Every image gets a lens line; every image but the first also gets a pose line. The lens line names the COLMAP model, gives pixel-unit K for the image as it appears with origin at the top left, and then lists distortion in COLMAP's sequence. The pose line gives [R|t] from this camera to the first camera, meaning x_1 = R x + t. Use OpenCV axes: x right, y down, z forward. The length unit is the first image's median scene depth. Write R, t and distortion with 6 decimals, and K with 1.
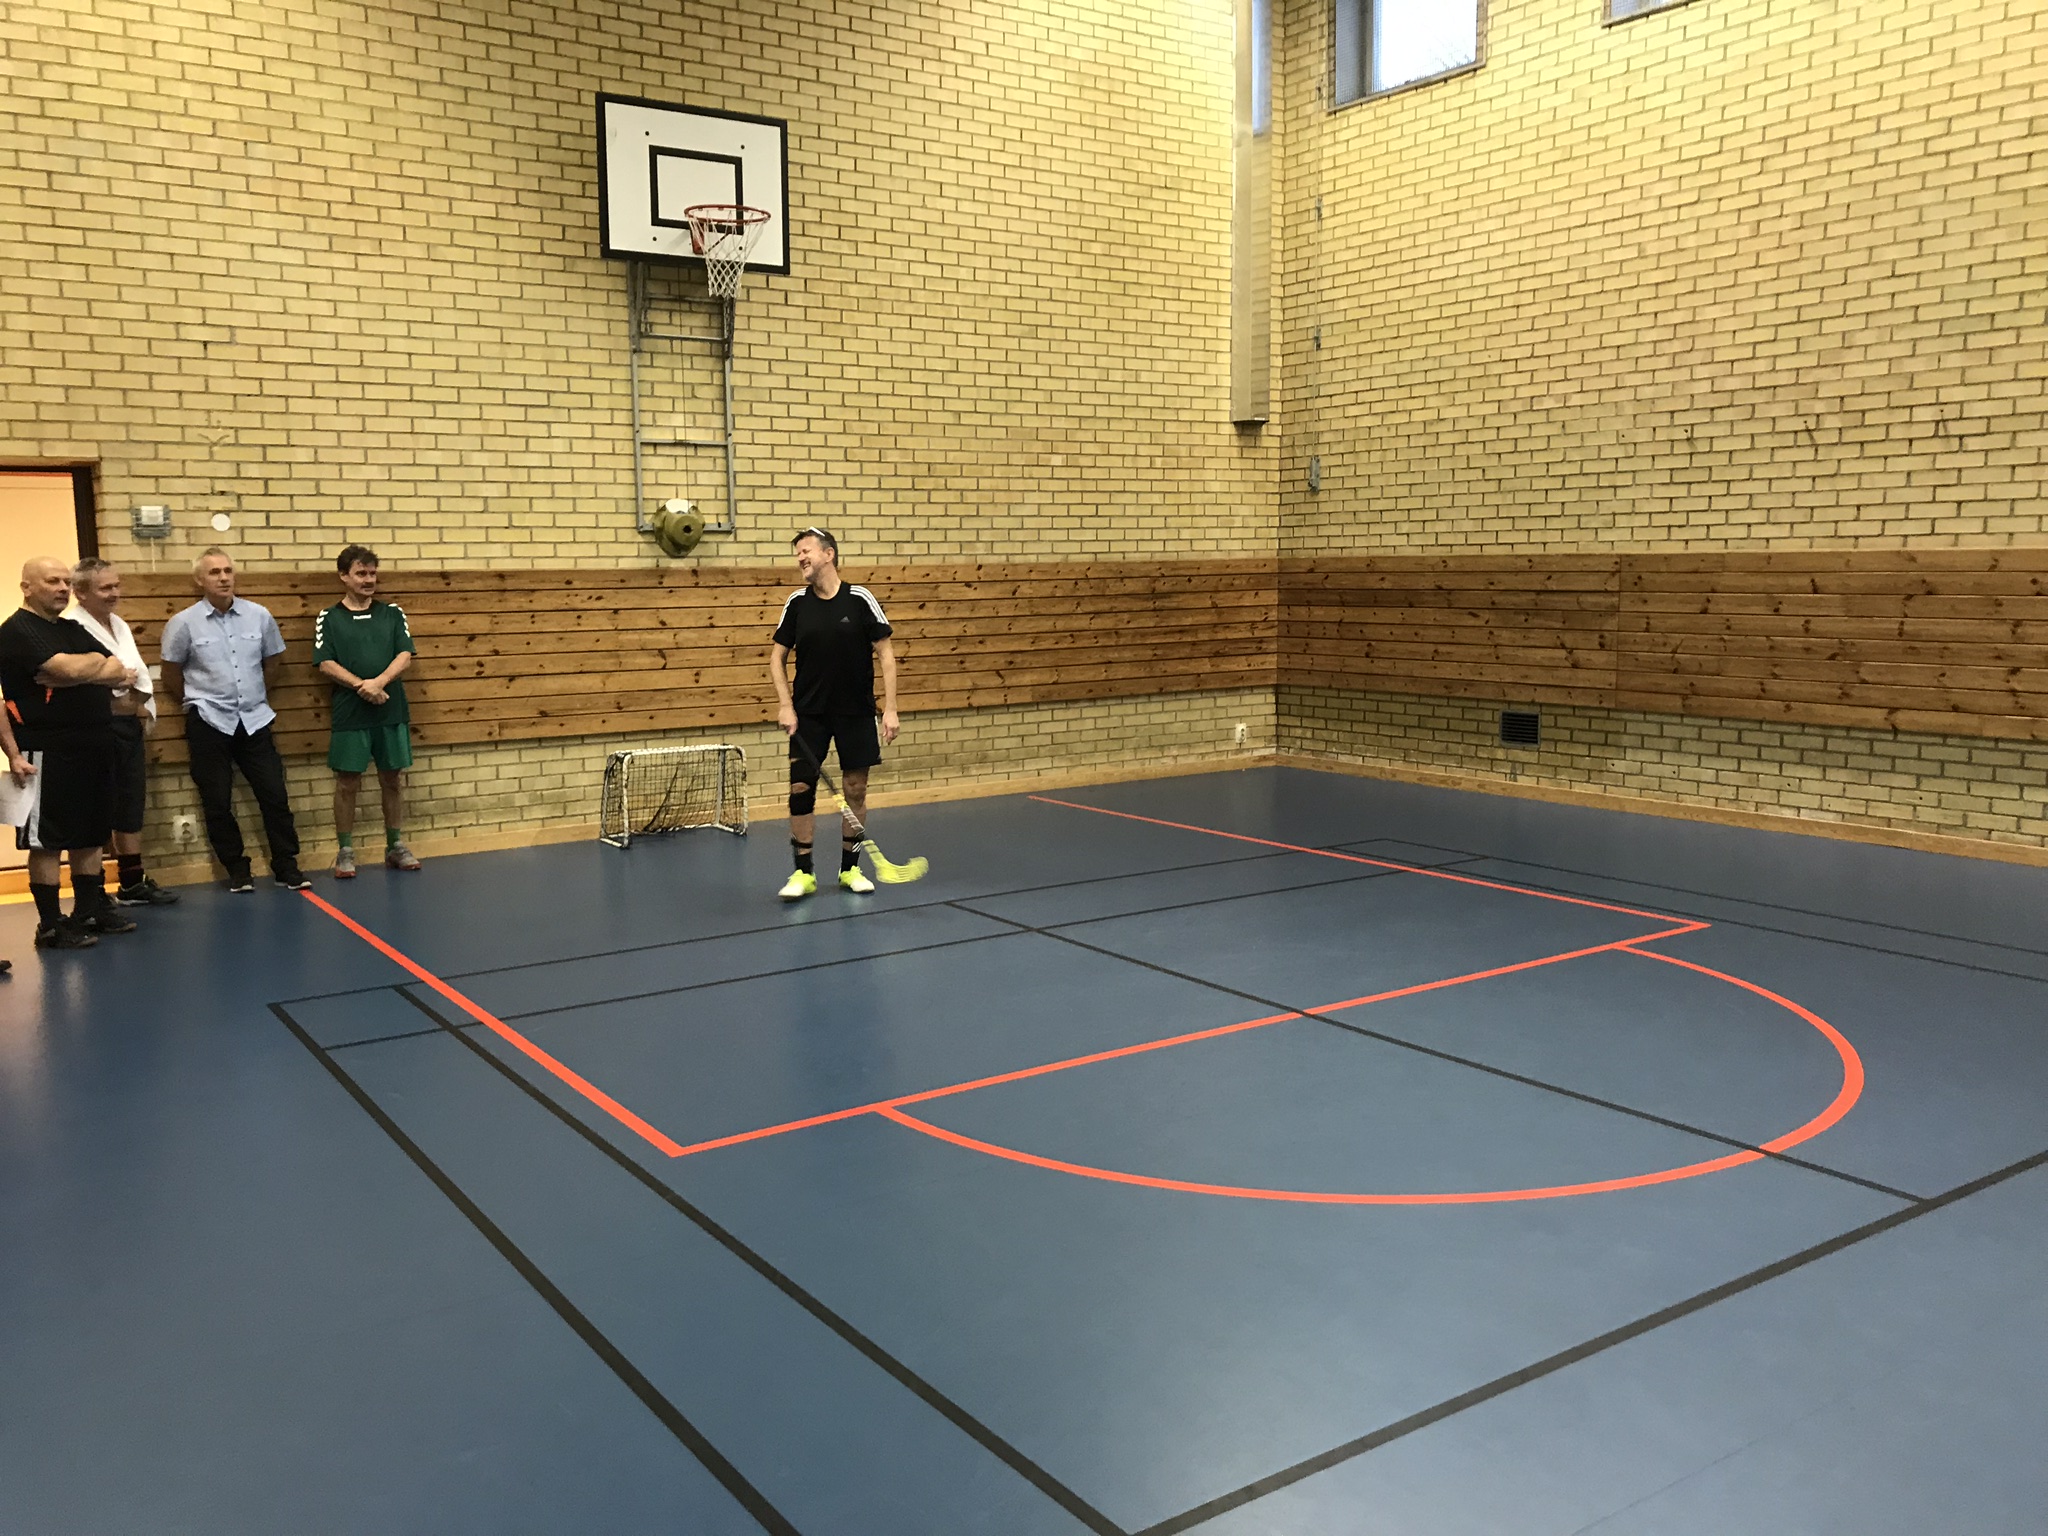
lens RADIAL K [[1701.7, 0, 1024.0], [0, 1701.7, 768.0], [0, 0, 1]] dist [0.060995, 0.003547]
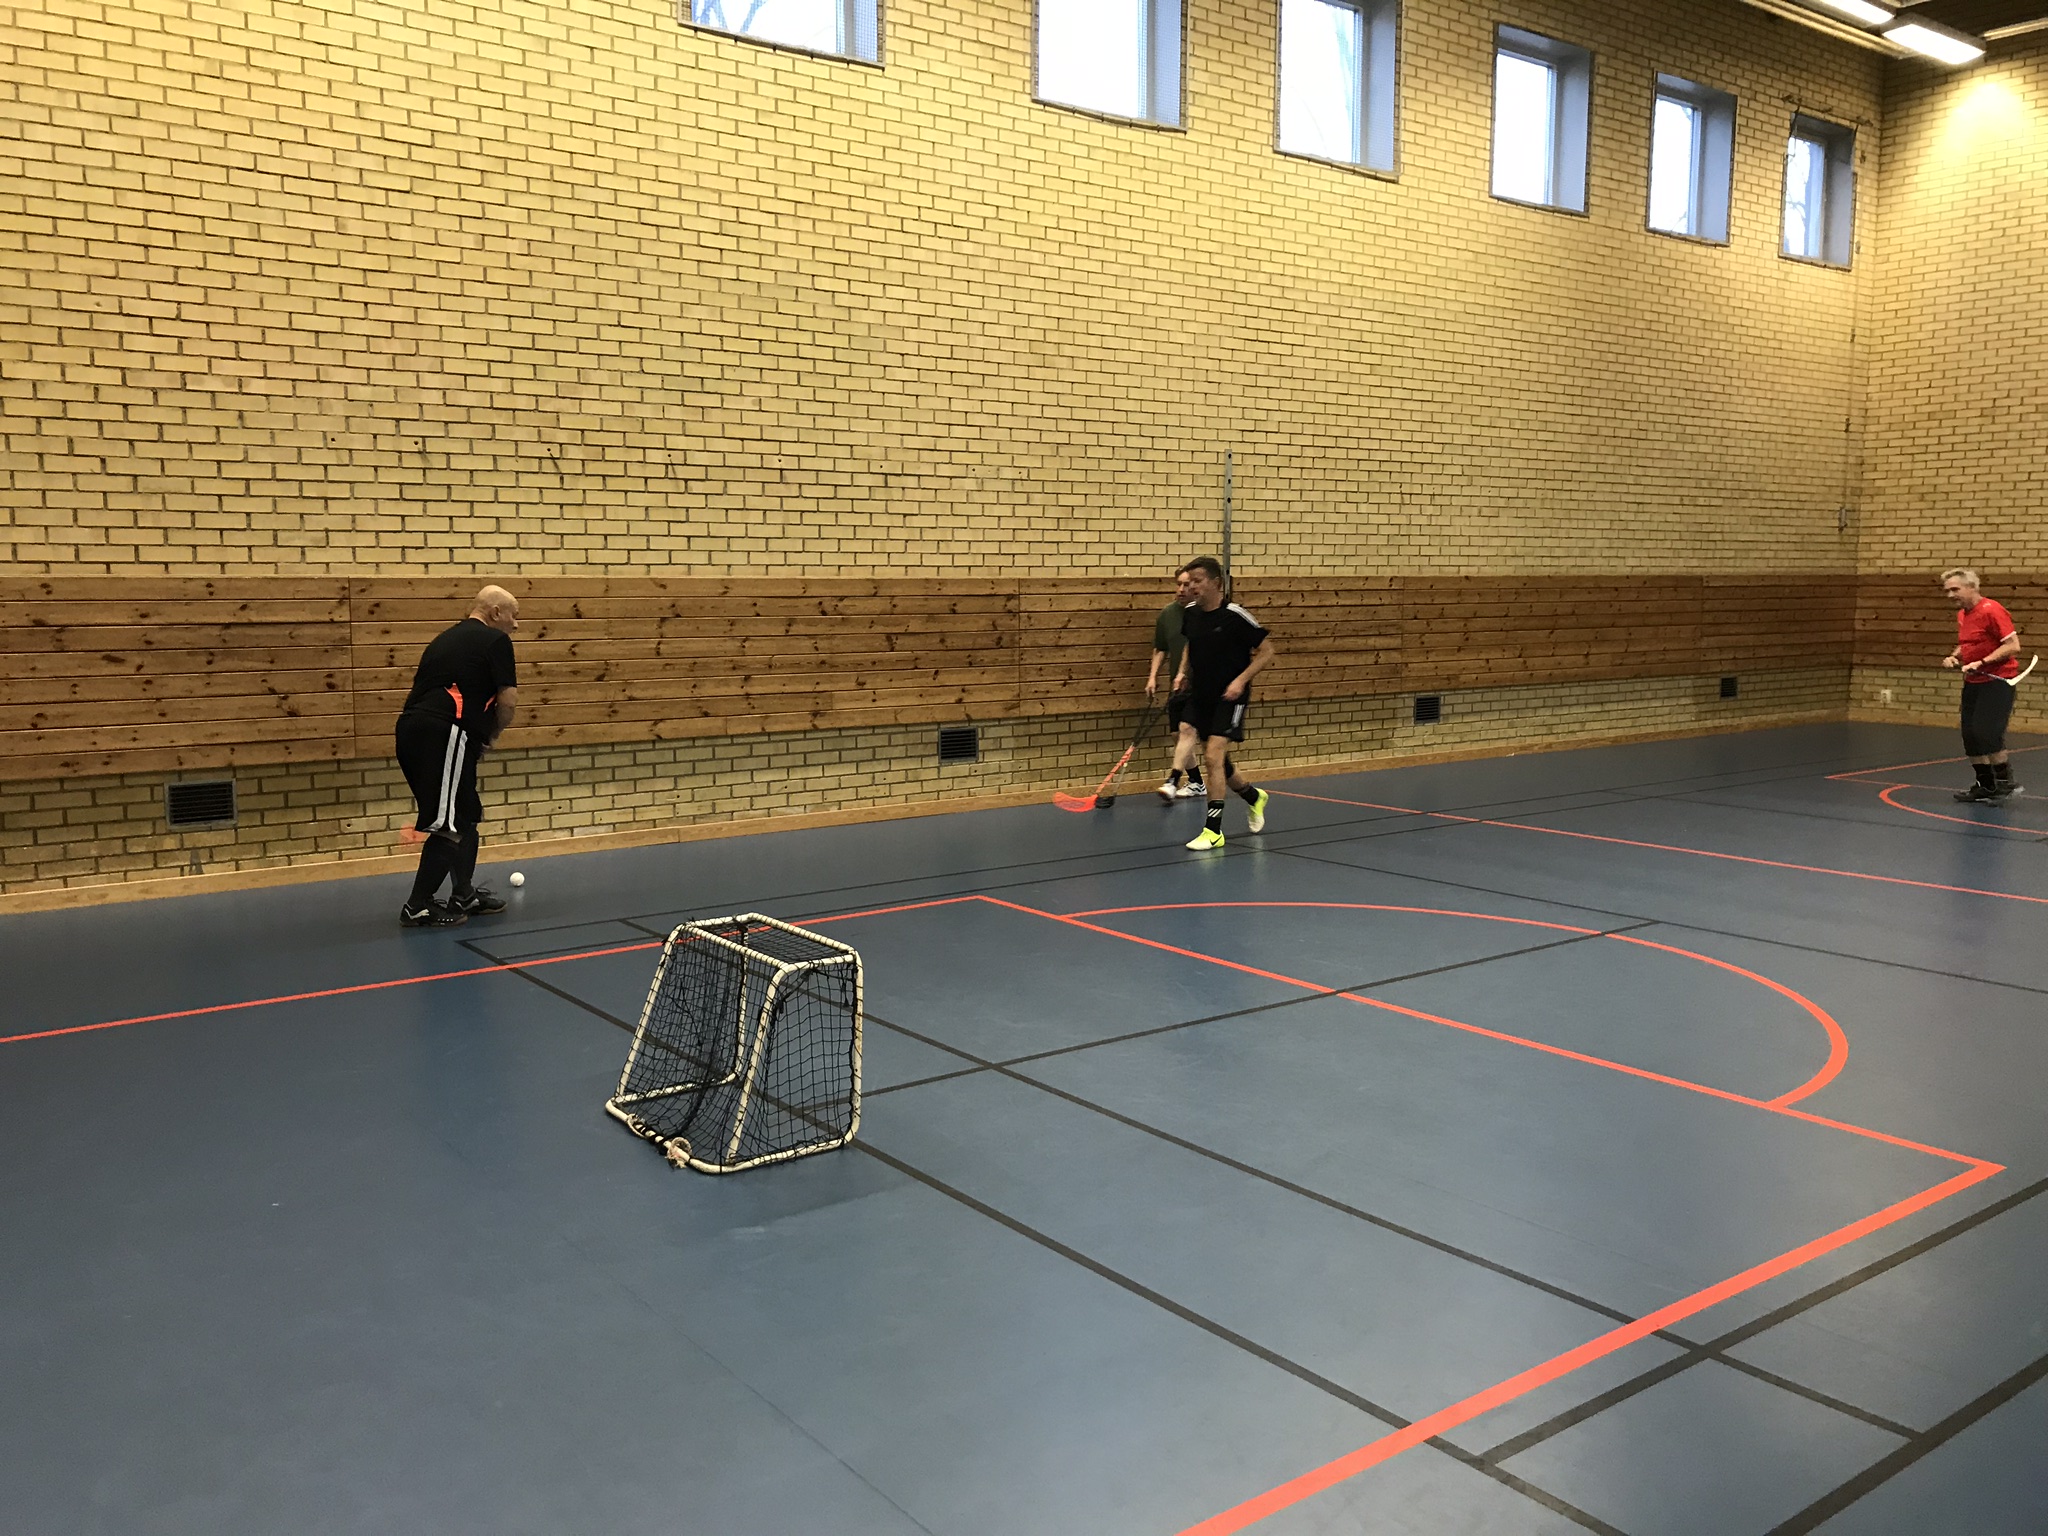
lens RADIAL K [[1663.9, 0, 1022.3], [0, 1663.9, 808.4], [0, 0, 1]] dist [-0.004625, -0.002939]
pose [[-0.041426, -0.126872, 0.991054, -0.540236], [0.125002, 0.983454, 0.131124, -0.084545], [-0.991291, 0.129316, -0.024882, 0.758649]]
